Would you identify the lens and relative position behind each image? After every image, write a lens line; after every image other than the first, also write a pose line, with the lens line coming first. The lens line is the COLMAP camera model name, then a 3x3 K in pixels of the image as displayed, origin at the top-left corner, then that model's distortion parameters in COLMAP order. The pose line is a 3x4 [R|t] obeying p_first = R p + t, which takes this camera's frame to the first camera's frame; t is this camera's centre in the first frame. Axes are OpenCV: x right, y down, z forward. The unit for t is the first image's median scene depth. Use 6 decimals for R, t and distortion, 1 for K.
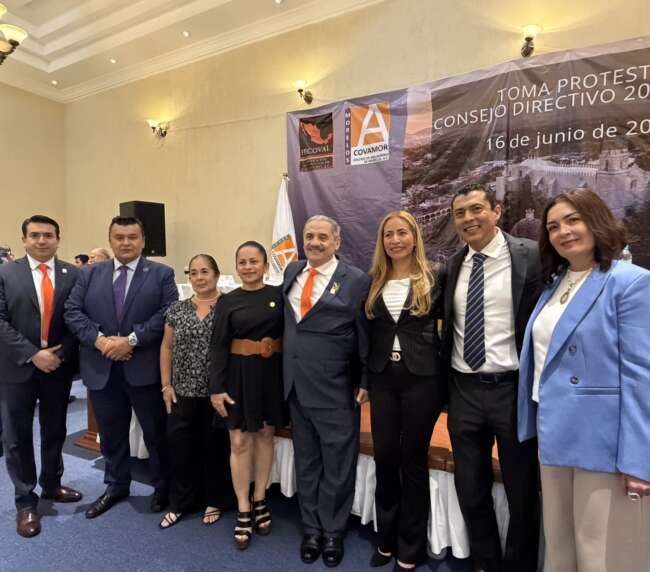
lens RADIAL K [[408.4, 0, 321.6], [0, 408.4, 287.2], [0, 0, 1]] dist [-0.003182, -0.000138]
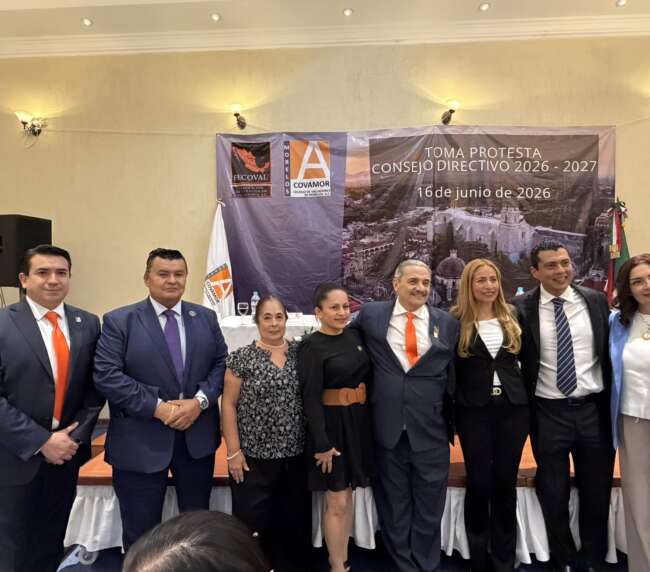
lens RADIAL K [[408.4, 0, 325.1], [0, 408.4, 287.1], [0, 0, 1]] dist [-0.003182, -0.000138]
pose [[0.903902, -0.000574, 0.427739, -0.311081], [0.023439, 0.998563, -0.048191, -0.030167], [-0.427097, 0.053586, 0.902617, 0.078268]]
